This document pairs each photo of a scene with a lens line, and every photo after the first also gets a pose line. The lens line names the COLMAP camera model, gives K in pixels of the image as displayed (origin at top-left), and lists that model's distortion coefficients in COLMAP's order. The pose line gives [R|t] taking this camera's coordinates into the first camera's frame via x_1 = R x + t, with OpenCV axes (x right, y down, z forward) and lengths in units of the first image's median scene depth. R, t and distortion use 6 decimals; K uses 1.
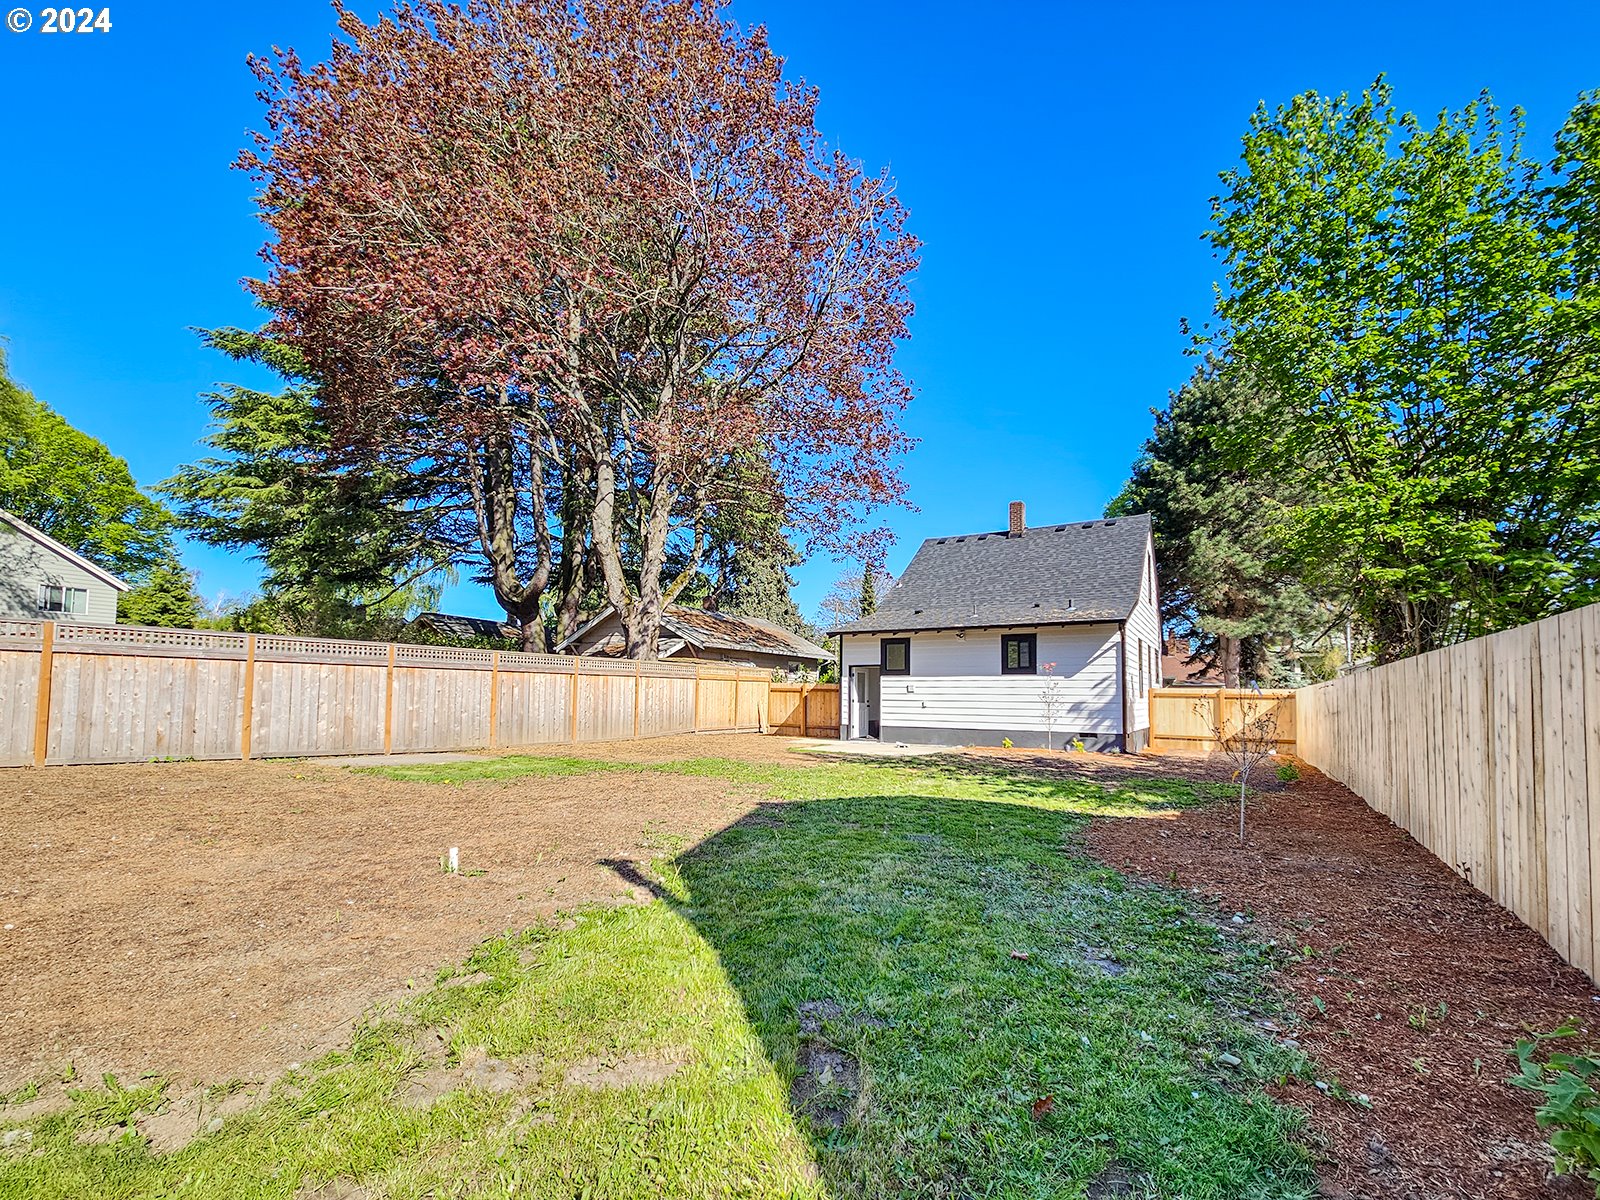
lens RADIAL K [[656.4, 0, 807.0], [0, 656.4, 614.8], [0, 0, 1]] dist [0.002279, -0.000174]
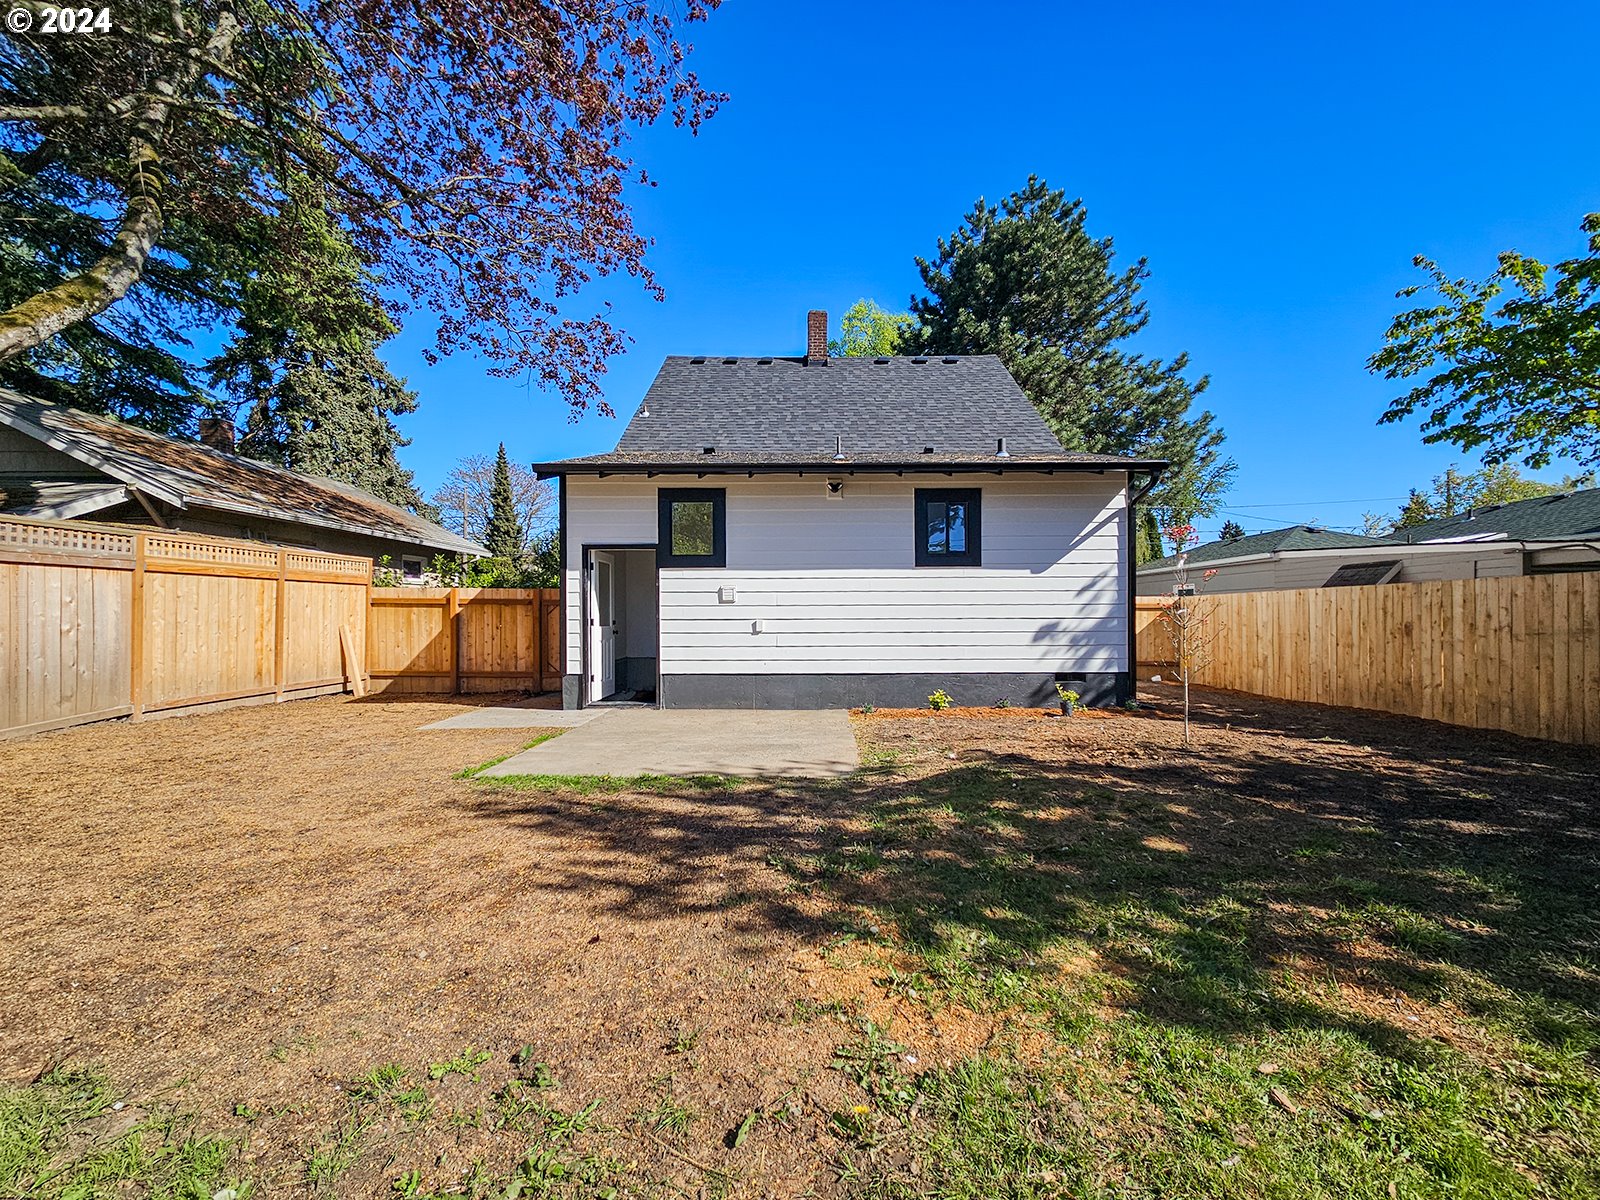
lens RADIAL K [[668.2, 0, 798.2], [0, 668.2, 608.2], [0, 0, 1]] dist [0.003781, 0.000267]
pose [[0.863548, -0.008282, 0.504199, -0.040627], [-0.050624, 0.993390, 0.103022, 0.066322], [-0.501720, -0.114489, 0.857420, 0.531535]]
